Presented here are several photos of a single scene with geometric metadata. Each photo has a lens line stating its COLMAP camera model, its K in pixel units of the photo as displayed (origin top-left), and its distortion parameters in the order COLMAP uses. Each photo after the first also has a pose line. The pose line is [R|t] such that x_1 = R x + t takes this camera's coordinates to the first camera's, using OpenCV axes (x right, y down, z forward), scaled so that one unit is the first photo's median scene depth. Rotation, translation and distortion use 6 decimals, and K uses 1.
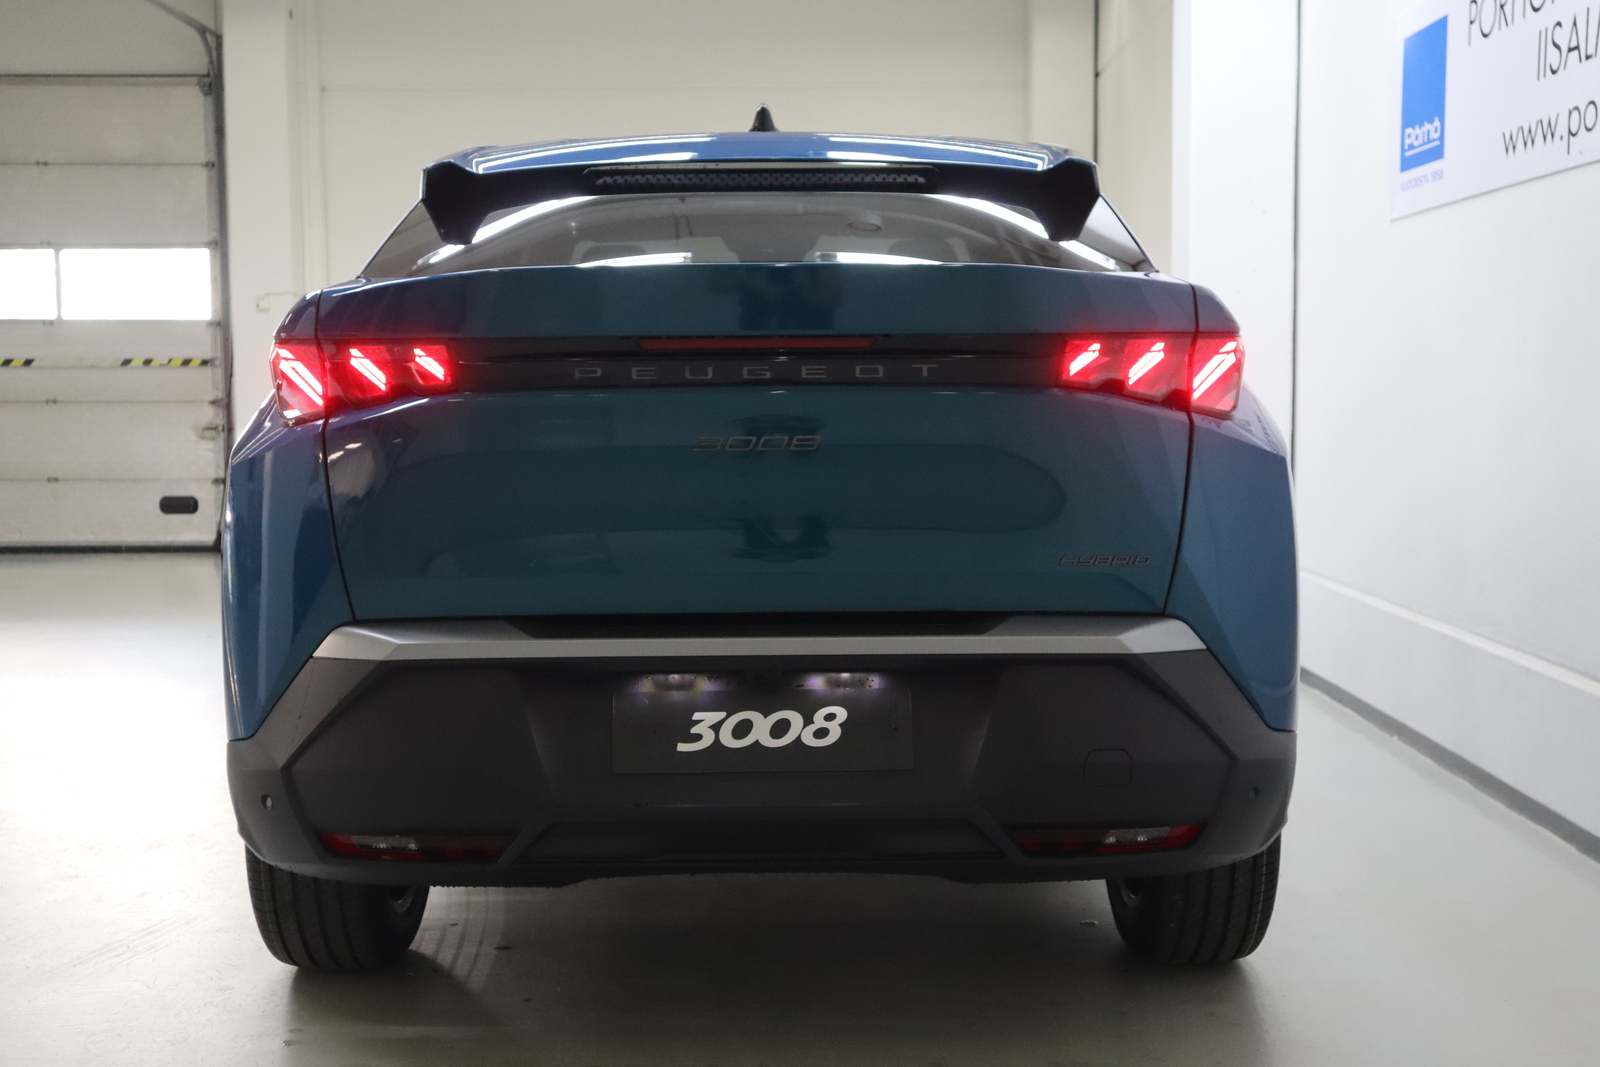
lens RADIAL K [[1963.8, 0, 800.0], [0, 1963.8, 533.5], [0, 0, 1]] dist [0.008294, 0.018102]
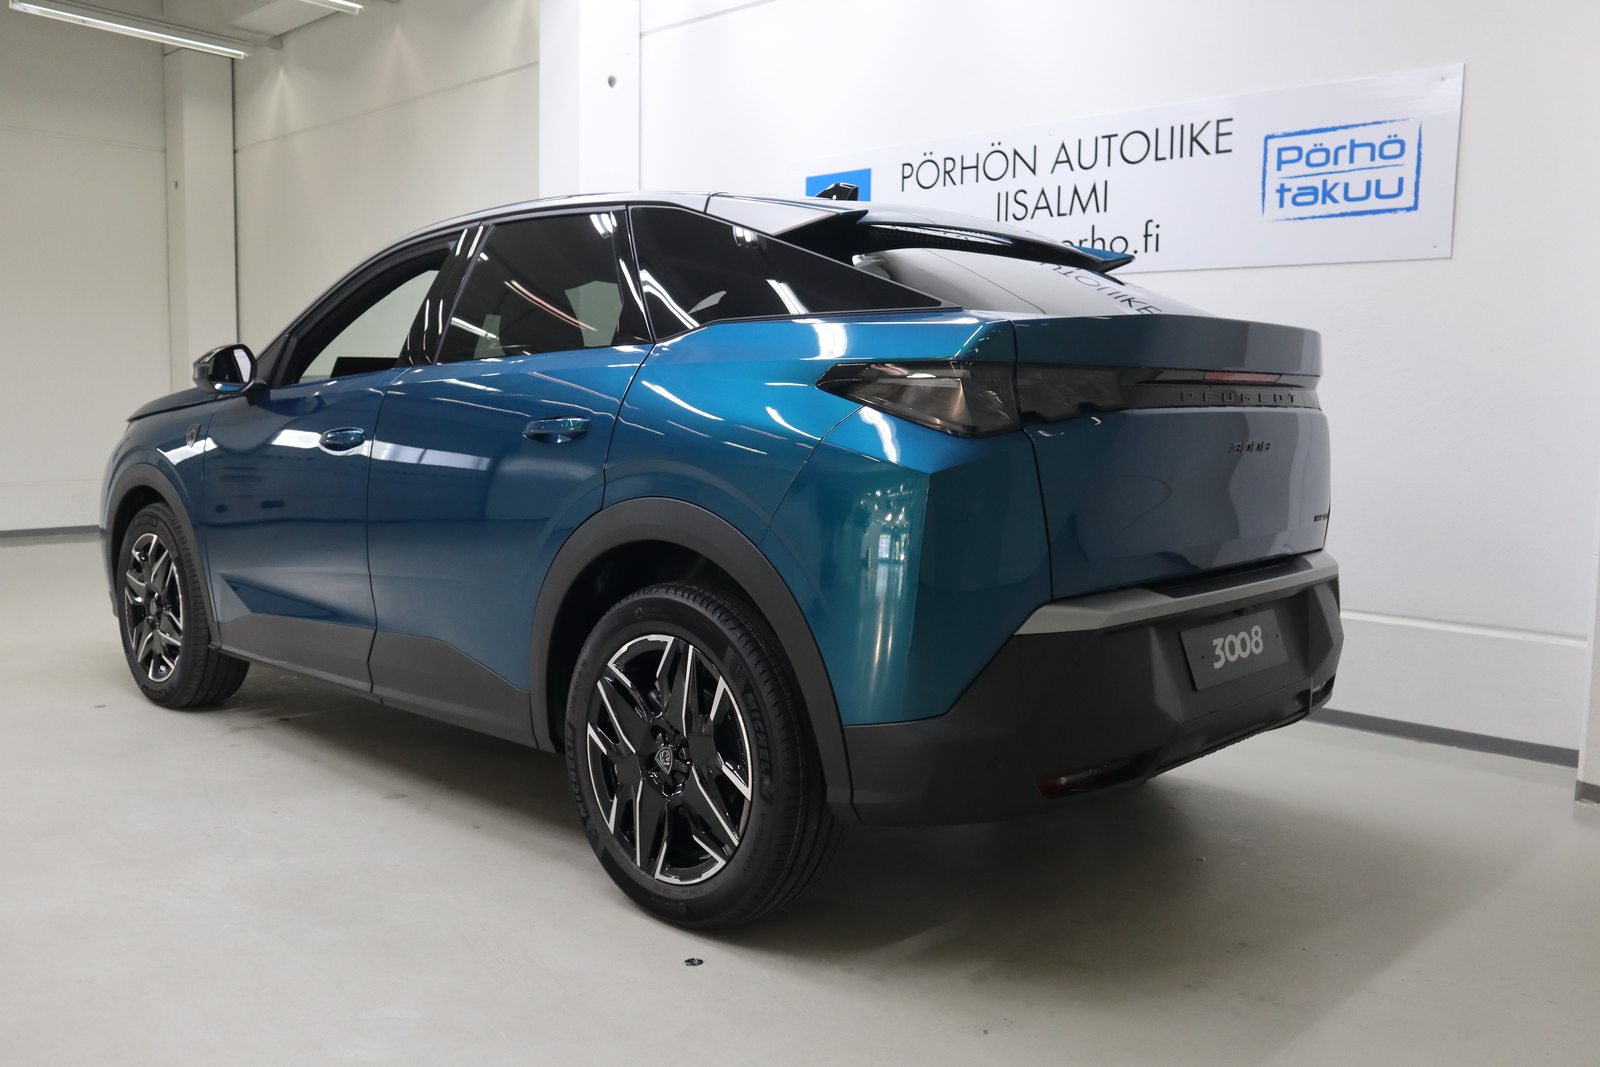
lens RADIAL K [[1358.6, 0, 800.0], [0, 1358.6, 533.5], [0, 0, 1]] dist [-0.095608, 0.136535]
pose [[0.676602, -0.057576, 0.734095, -0.609653], [0.039884, 0.998340, 0.041542, -0.023015], [-0.735268, 0.001171, 0.677775, 0.365341]]
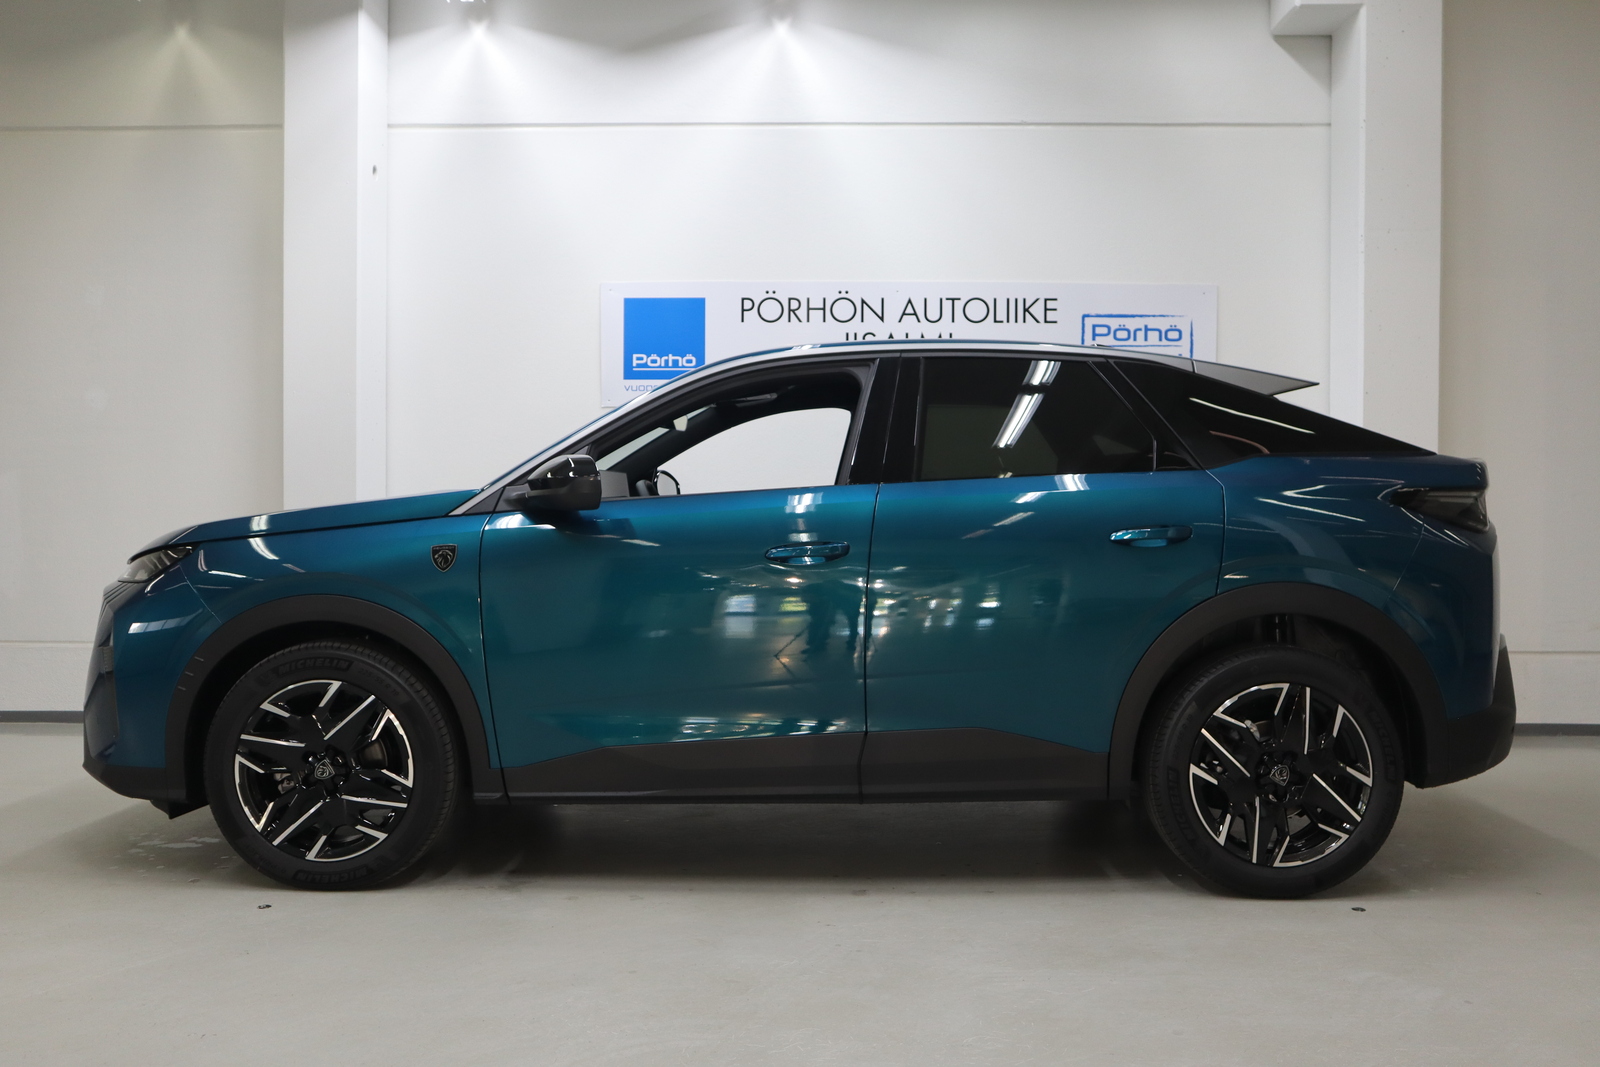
lens RADIAL K [[1358.6, 0, 800.0], [0, 1358.6, 533.5], [0, 0, 1]] dist [-0.095608, 0.136535]
pose [[-0.004500, -0.013144, 0.999903, -1.022551], [0.073113, 0.997233, 0.013438, -0.078287], [-0.997314, 0.073166, -0.003526, 1.101051]]
